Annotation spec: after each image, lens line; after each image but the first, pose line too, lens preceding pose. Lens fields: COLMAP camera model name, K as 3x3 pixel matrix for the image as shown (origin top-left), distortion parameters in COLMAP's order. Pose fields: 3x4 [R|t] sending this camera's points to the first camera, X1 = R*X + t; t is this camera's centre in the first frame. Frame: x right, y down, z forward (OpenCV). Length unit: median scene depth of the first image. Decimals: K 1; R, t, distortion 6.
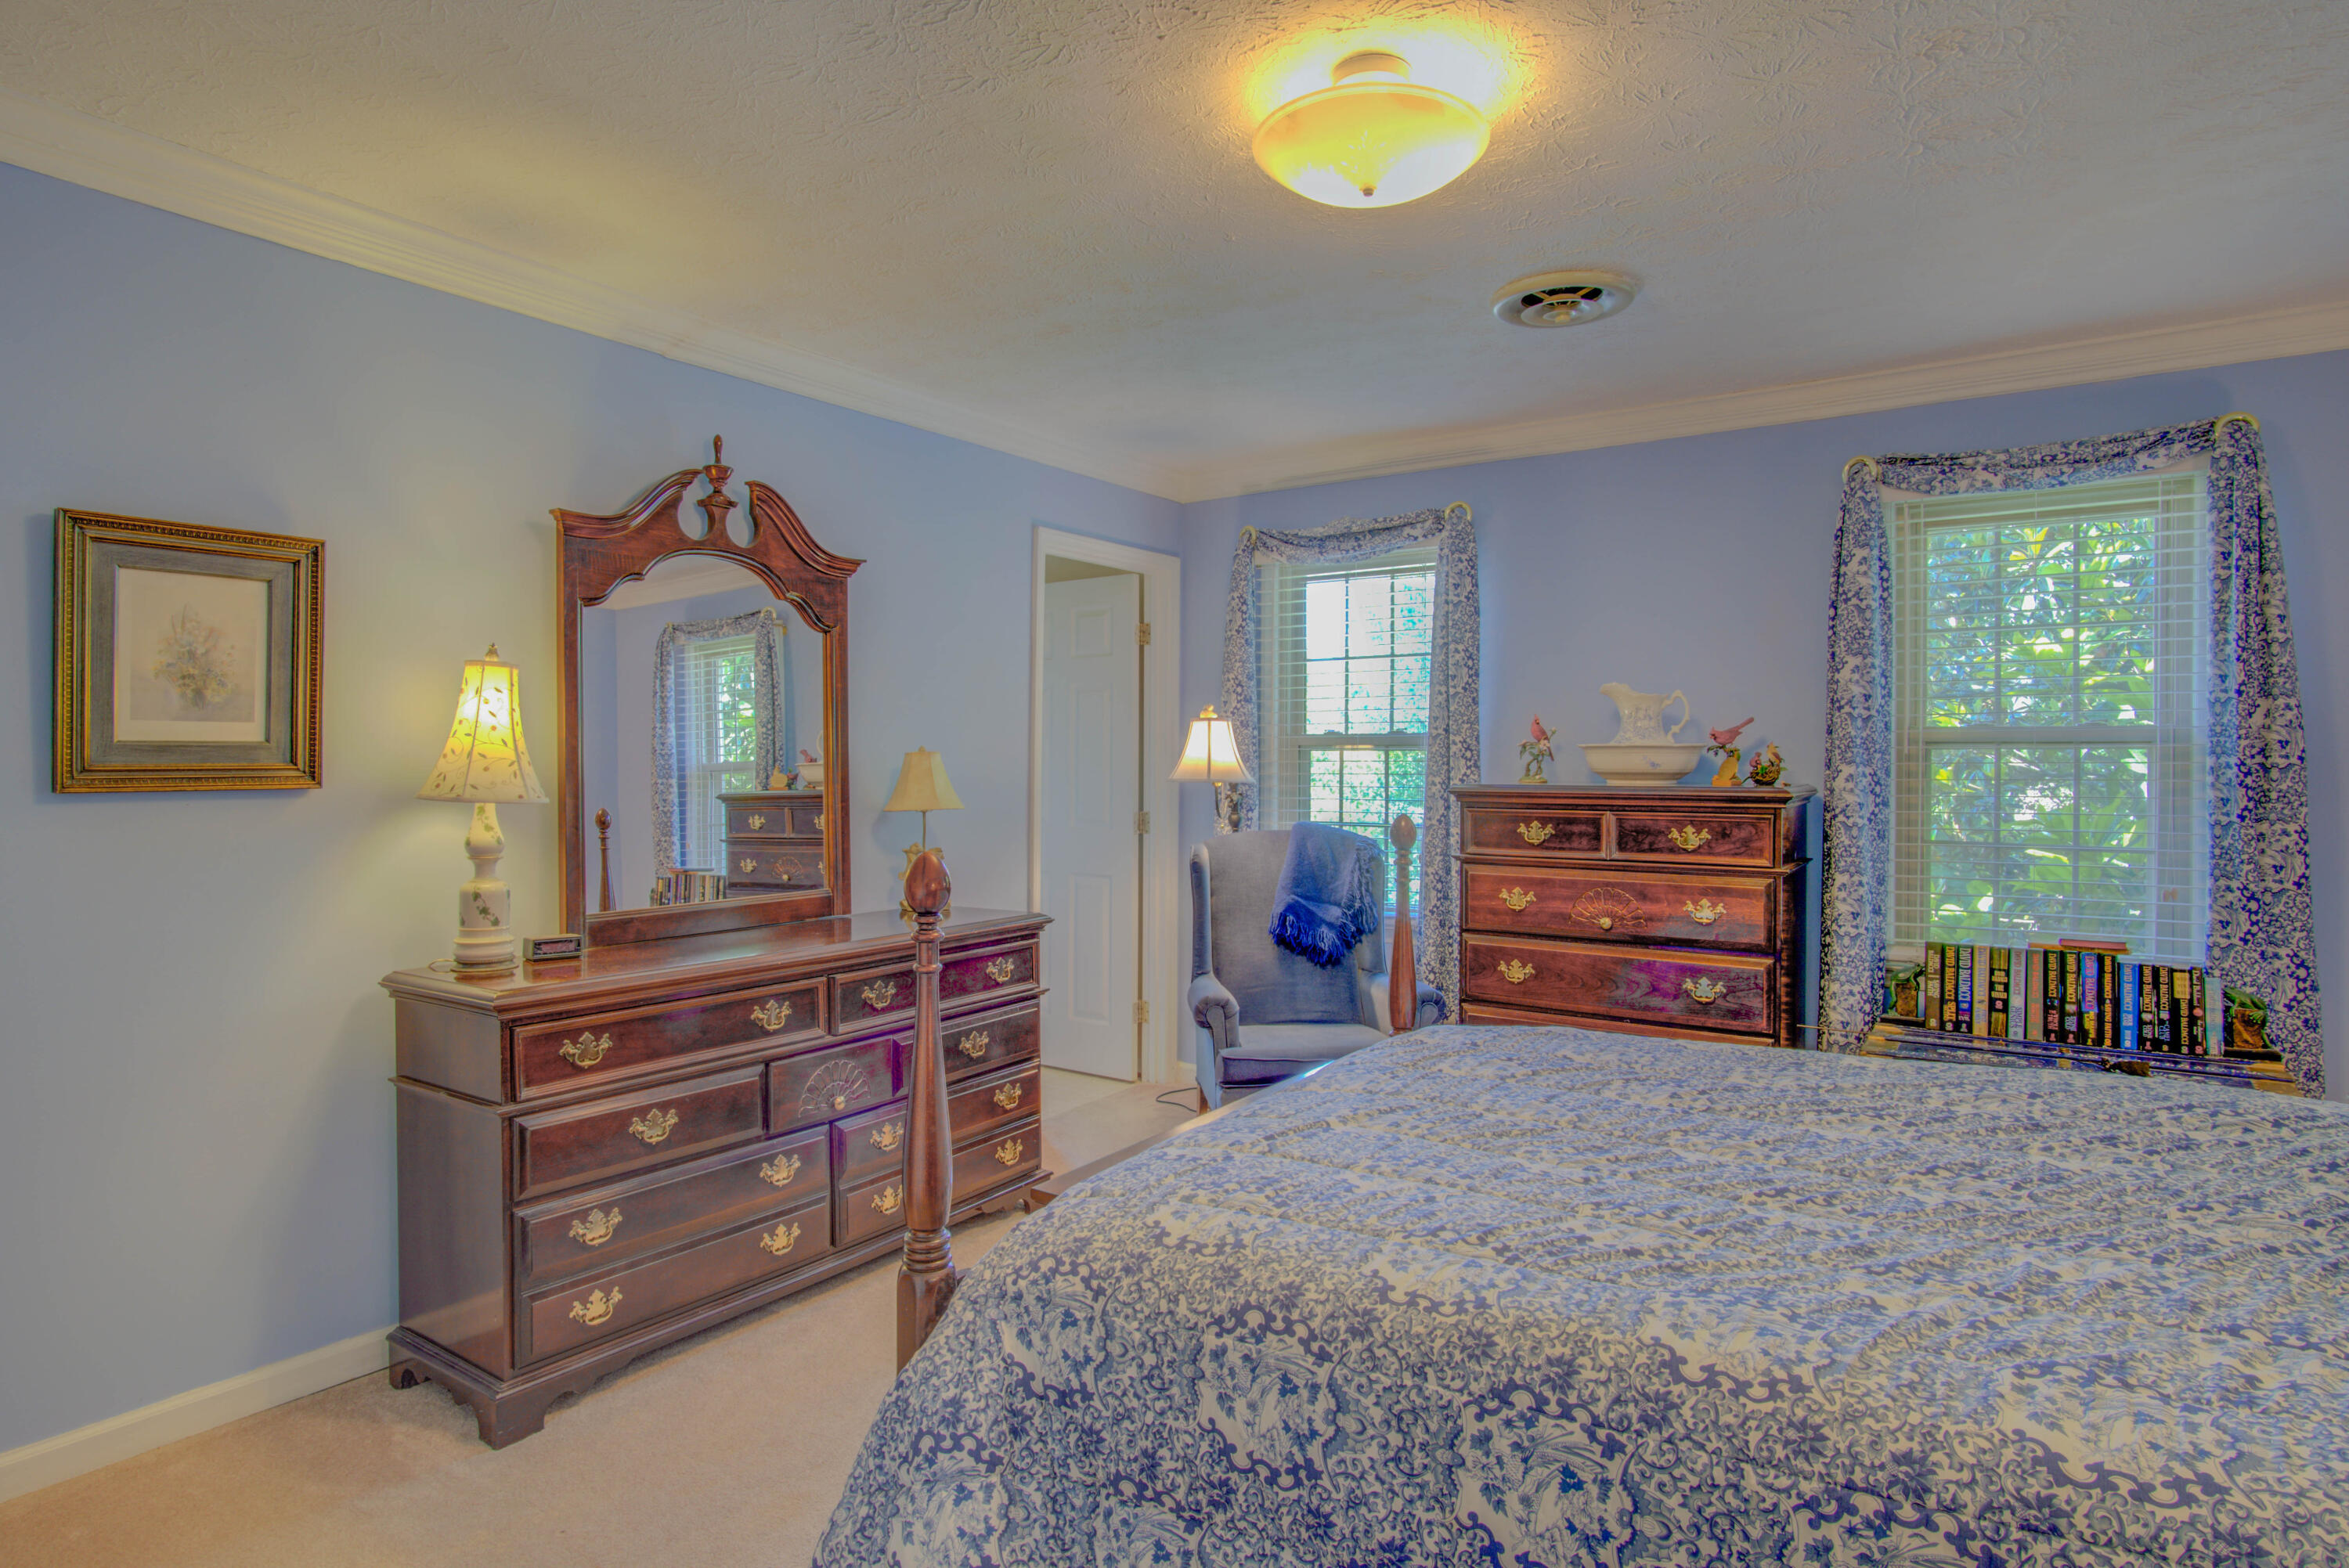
lens RADIAL K [[1262.2, 0, 1168.9], [0, 1262.2, 766.9], [0, 0, 1]] dist [-0.027367, 0.002266]
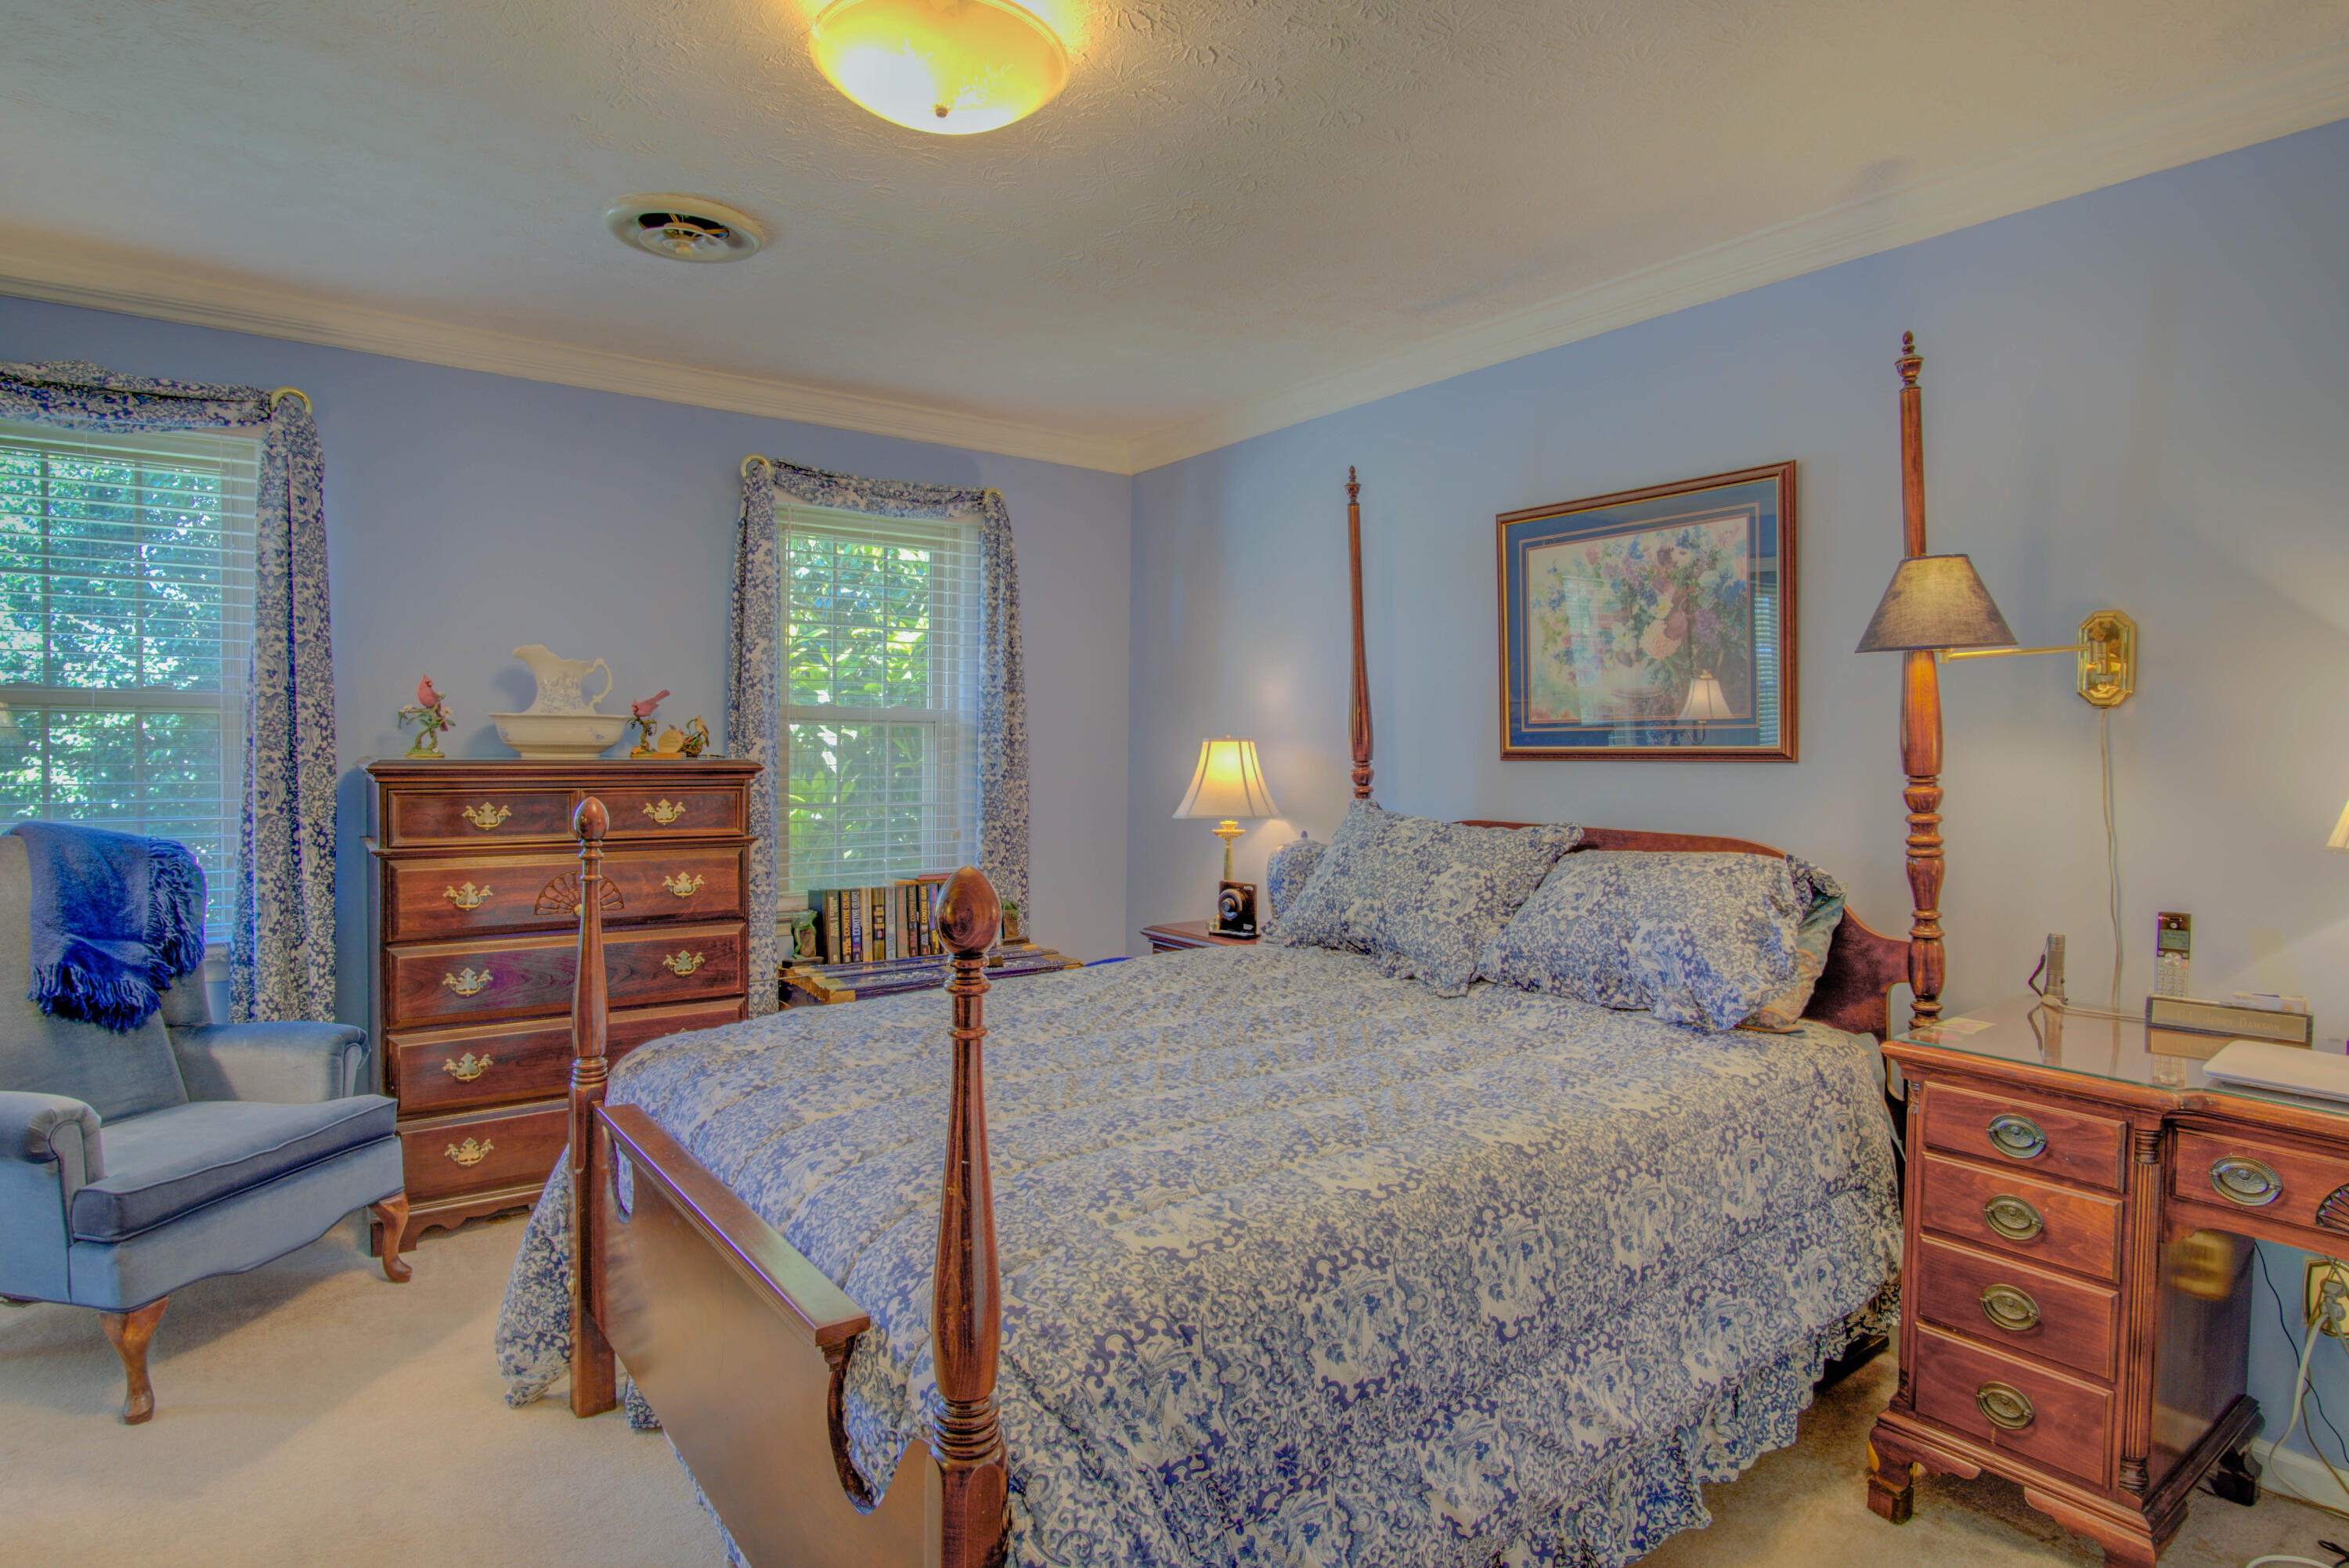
lens RADIAL K [[1262.2, 0, 1156.2], [0, 1262.2, 785.0], [0, 0, 1]] dist [-0.027367, 0.002266]
pose [[0.323355, -0.031193, 0.945763, -0.402884], [-0.007220, 0.999346, 0.035429, -0.002158], [-0.946250, -0.018285, 0.322918, 0.331696]]
